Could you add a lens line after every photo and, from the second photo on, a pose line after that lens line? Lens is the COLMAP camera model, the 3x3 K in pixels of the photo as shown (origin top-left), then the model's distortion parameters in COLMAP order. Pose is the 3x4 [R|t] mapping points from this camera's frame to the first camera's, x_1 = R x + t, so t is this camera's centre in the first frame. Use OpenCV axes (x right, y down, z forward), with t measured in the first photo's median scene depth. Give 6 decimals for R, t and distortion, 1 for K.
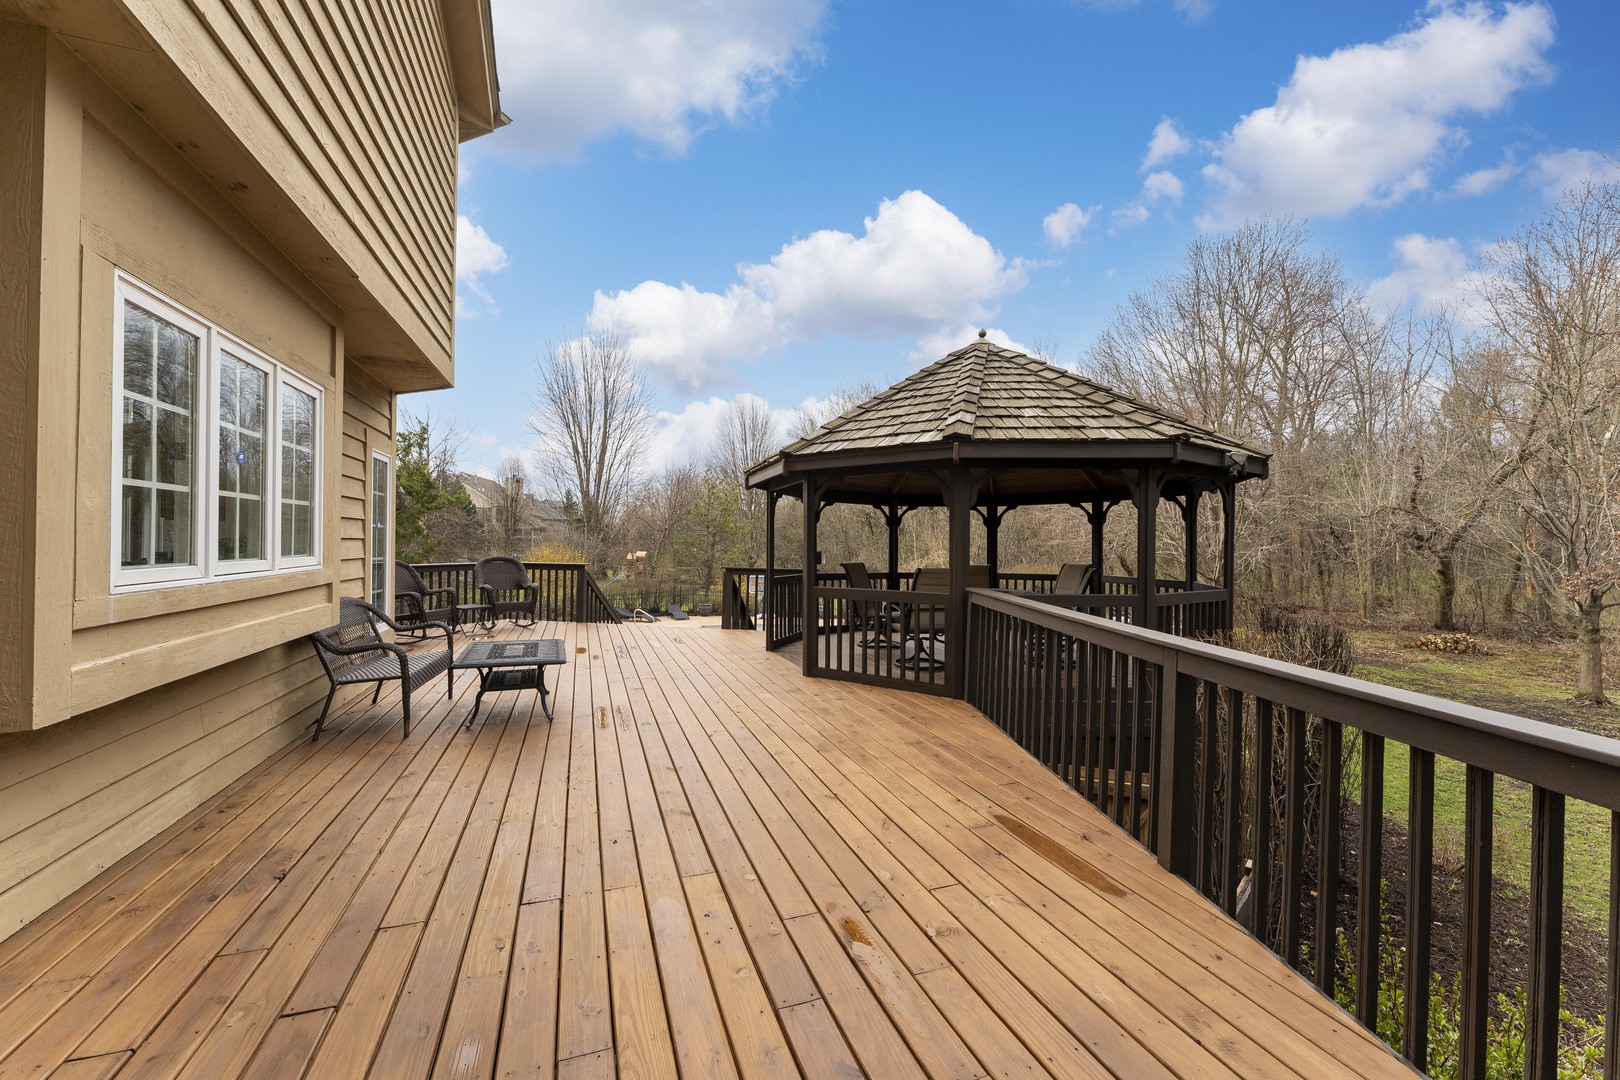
lens RADIAL K [[638.0, 0, 812.7], [0, 638.0, 551.2], [0, 0, 1]] dist [-0.002032, 0.000099]
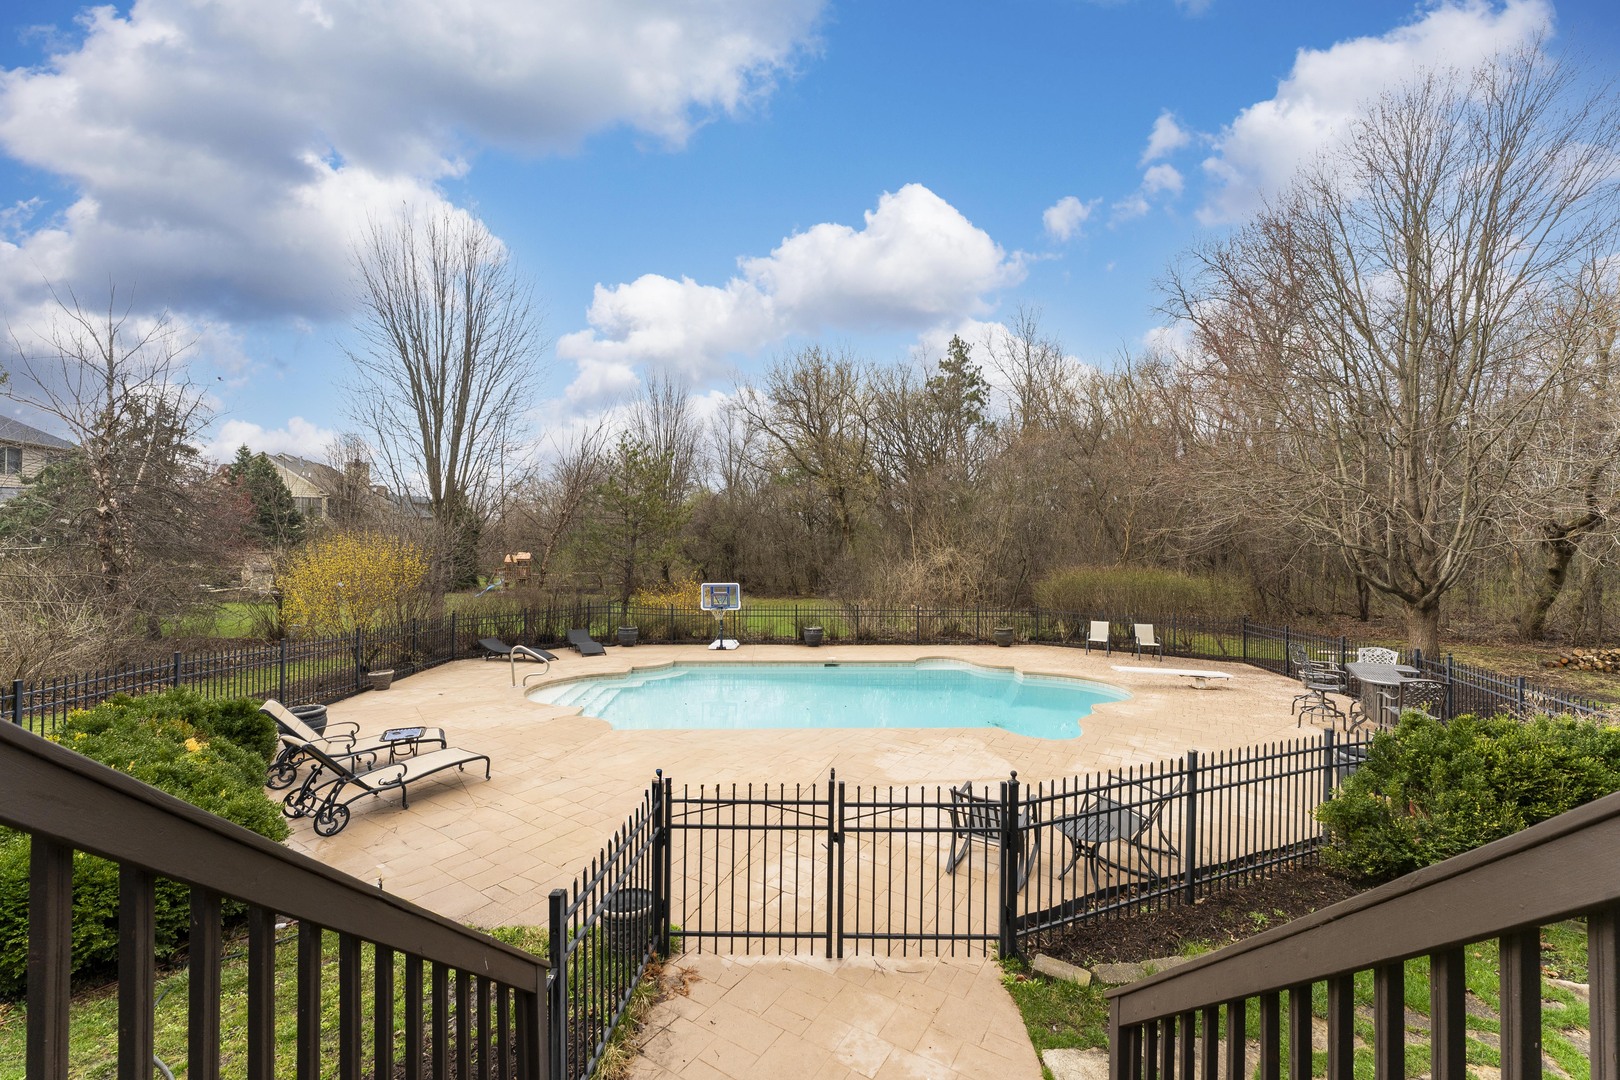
lens RADIAL K [[638.0, 0, 807.8], [0, 638.0, 547.5], [0, 0, 1]] dist [-0.002032, 0.000099]
pose [[0.987735, -0.000423, 0.156137, -0.079199], [0.002609, 0.999901, -0.013795, 0.009636], [-0.156116, 0.014033, 0.987639, 0.291335]]
